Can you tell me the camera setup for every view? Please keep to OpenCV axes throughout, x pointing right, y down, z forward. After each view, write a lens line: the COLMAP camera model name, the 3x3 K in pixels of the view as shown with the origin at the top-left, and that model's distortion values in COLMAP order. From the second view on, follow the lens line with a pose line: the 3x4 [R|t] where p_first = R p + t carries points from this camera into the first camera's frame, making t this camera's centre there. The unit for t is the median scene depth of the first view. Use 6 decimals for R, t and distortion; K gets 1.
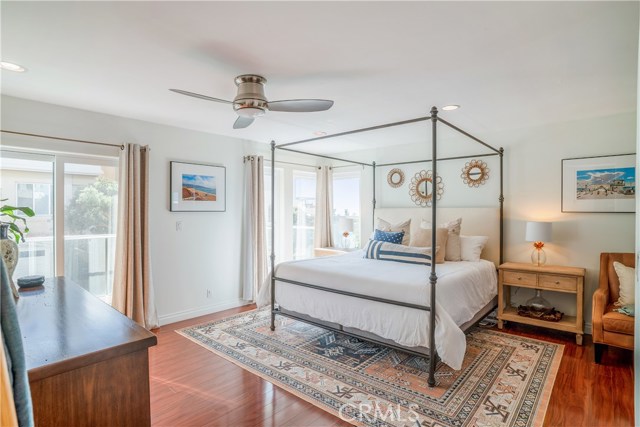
lens RADIAL K [[335.6, 0, 316.8], [0, 335.6, 213.4], [0, 0, 1]] dist [-0.055660, 0.024540]
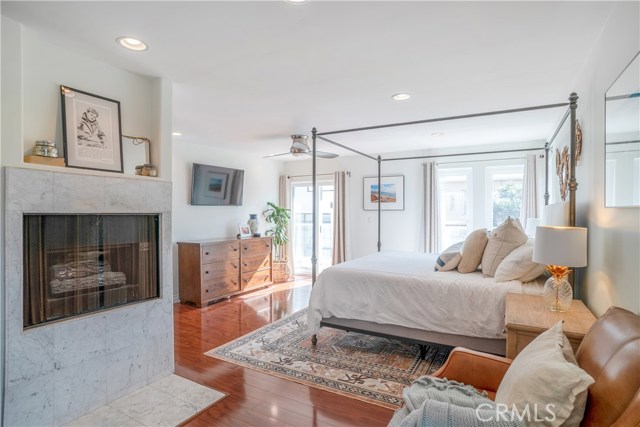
lens RADIAL K [[335.6, 0, 317.0], [0, 335.6, 217.3], [0, 0, 1]] dist [-0.055660, 0.024540]
pose [[0.196164, 0.016672, -0.980429, 1.020607], [-0.009965, 0.999838, 0.015009, 0.005579], [0.980520, 0.006826, 0.196298, 0.472815]]
